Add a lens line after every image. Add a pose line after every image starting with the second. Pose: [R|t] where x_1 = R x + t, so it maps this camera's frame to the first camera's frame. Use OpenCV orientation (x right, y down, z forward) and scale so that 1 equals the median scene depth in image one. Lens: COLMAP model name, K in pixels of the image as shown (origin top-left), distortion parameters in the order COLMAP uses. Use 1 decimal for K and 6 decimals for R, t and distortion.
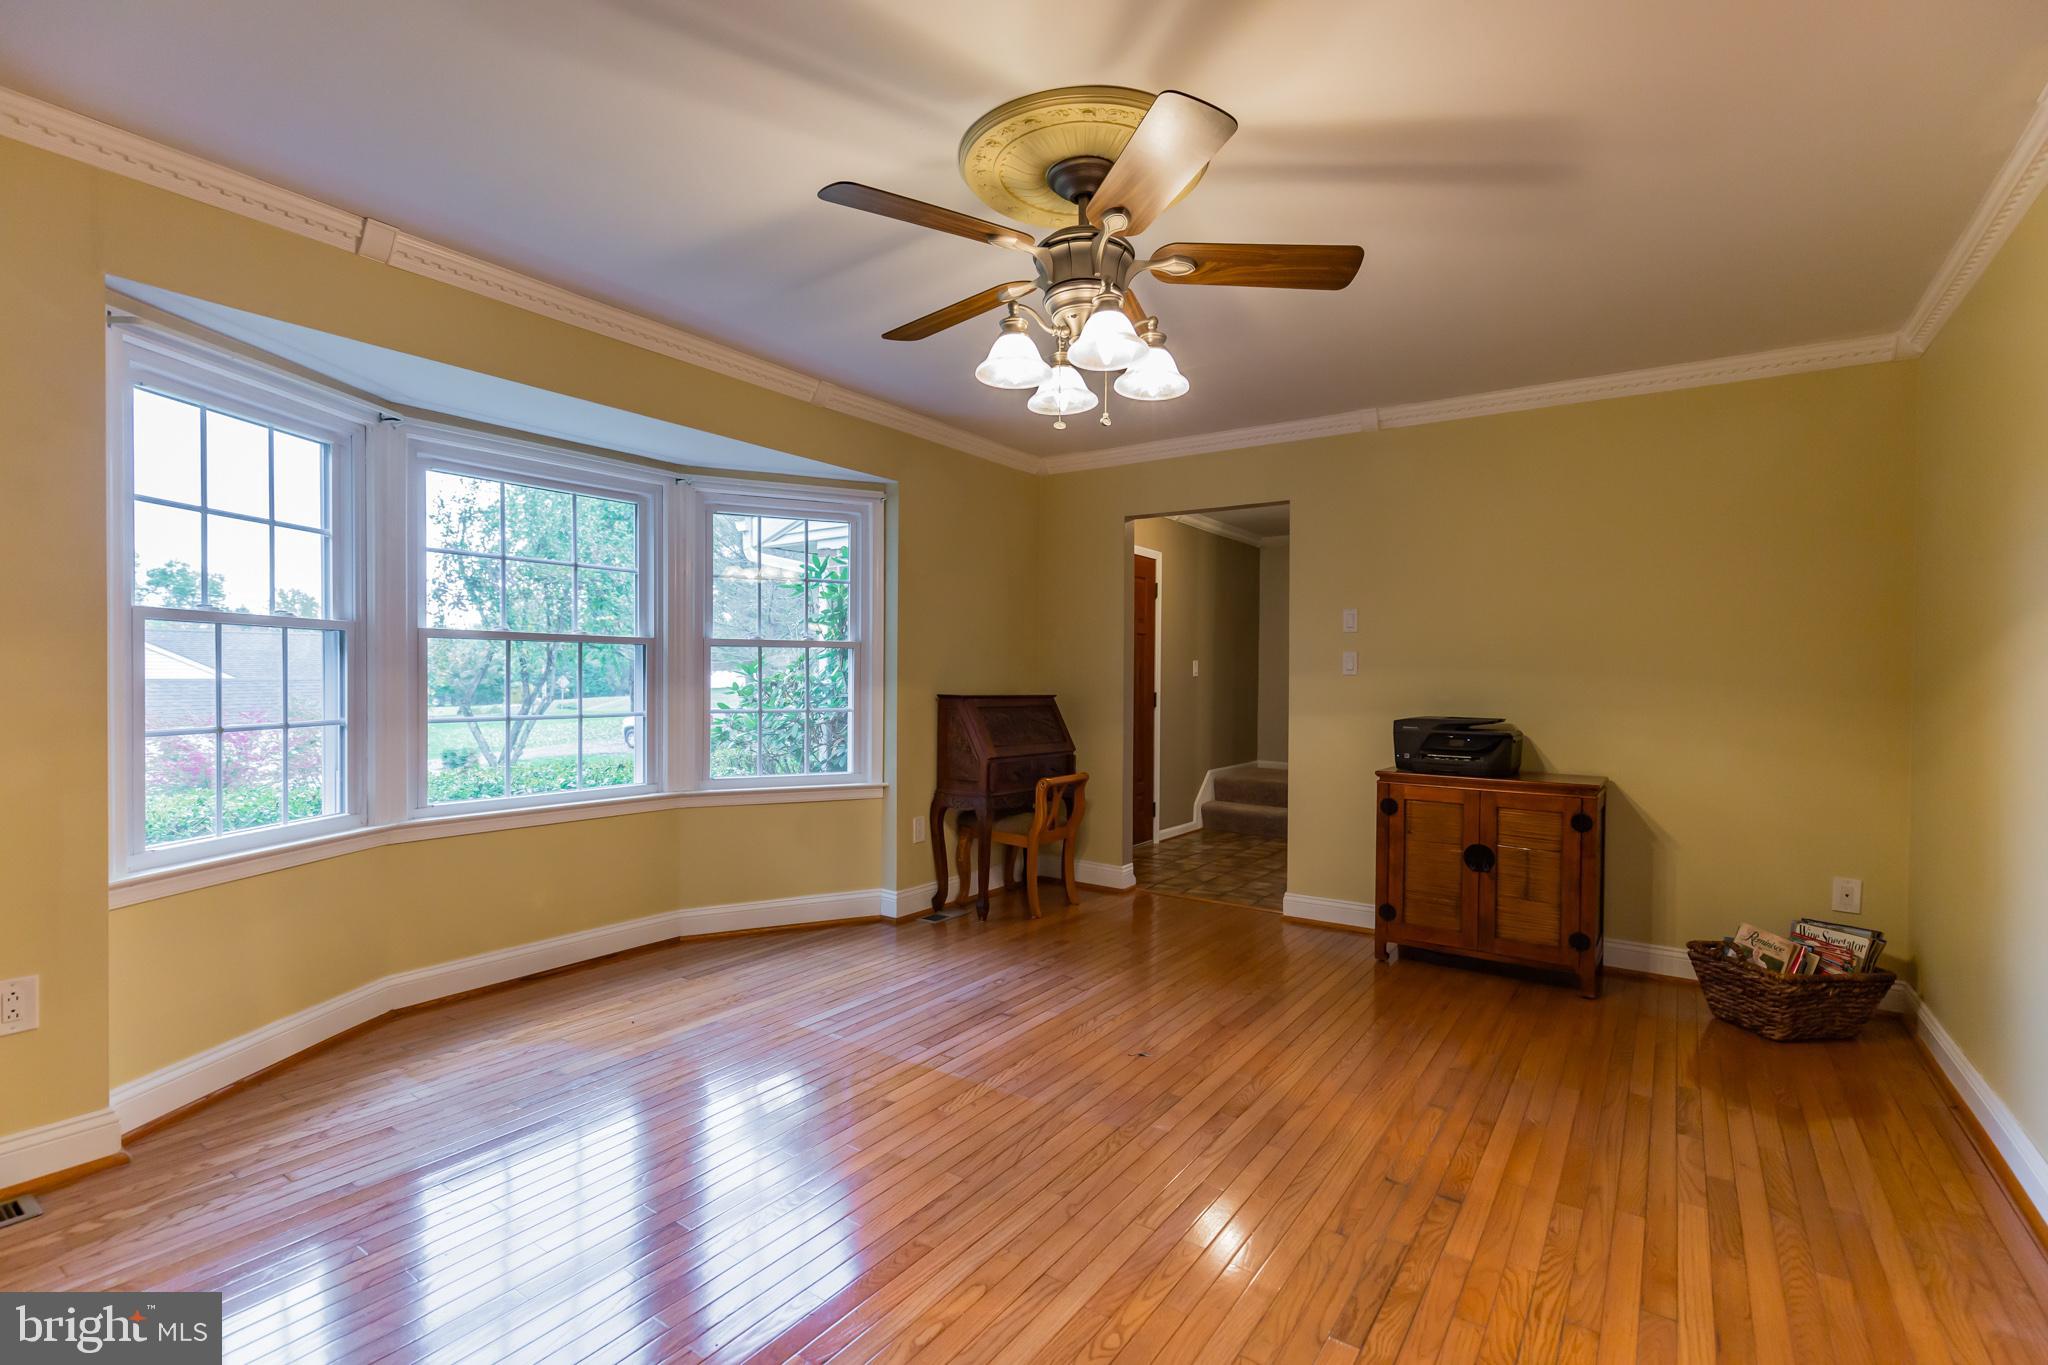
lens RADIAL K [[960.7, 0, 1043.3], [0, 960.7, 688.4], [0, 0, 1]] dist [-0.002387, -0.000931]
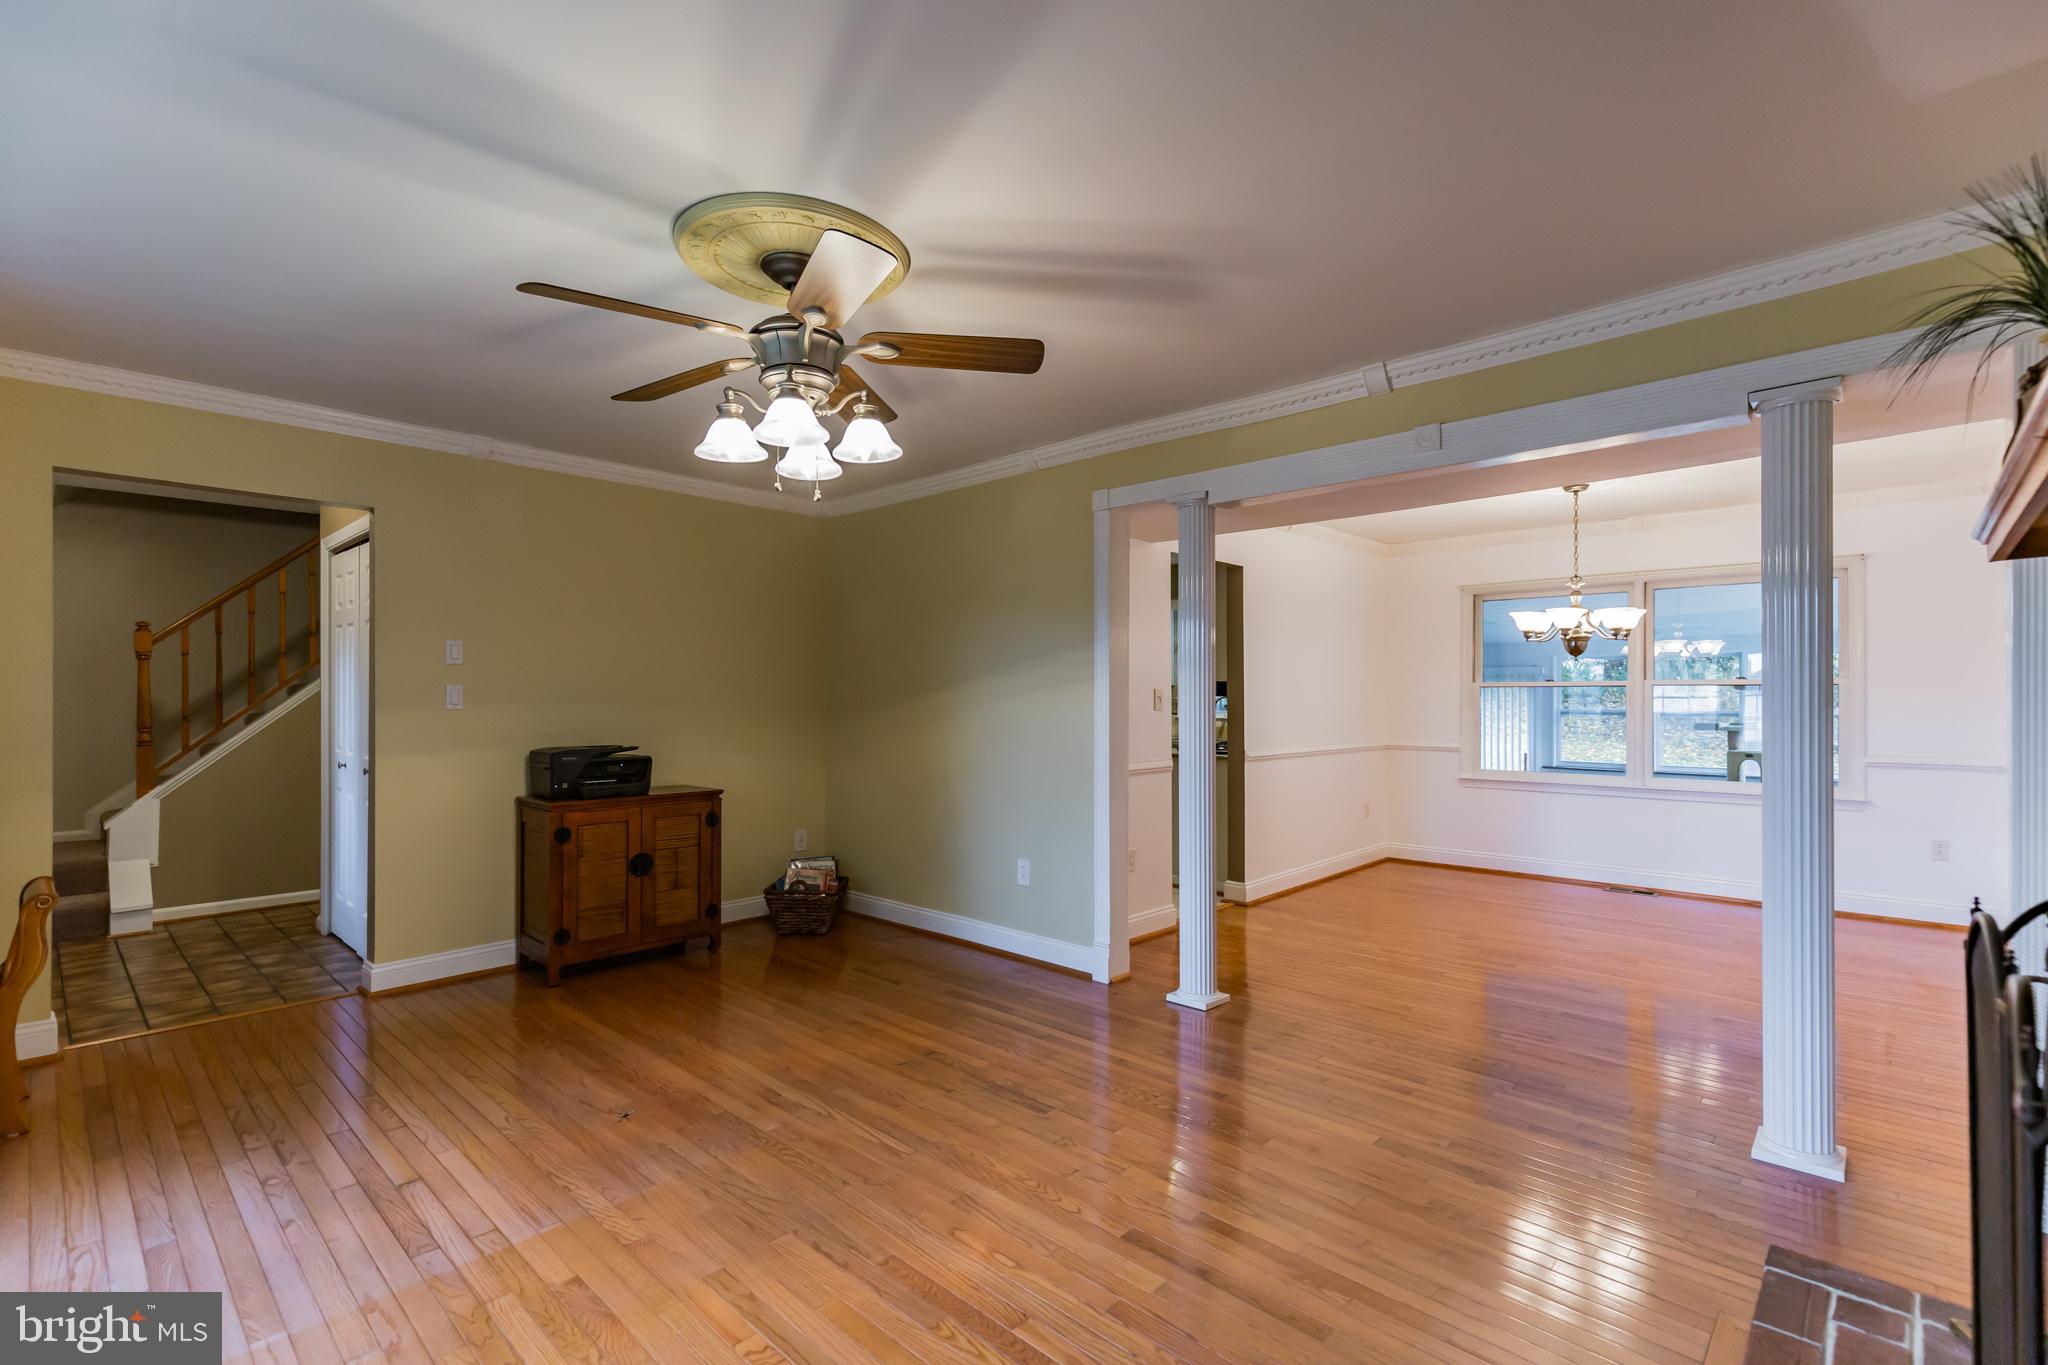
lens RADIAL K [[936.5, 0, 1039.5], [0, 936.5, 689.7], [0, 0, 1]] dist [0.005947, -0.000560]
pose [[0.132231, -0.005770, 0.991202, -0.626606], [0.016575, 0.999856, 0.003609, -0.032937], [-0.991080, 0.015952, 0.132308, 0.373799]]
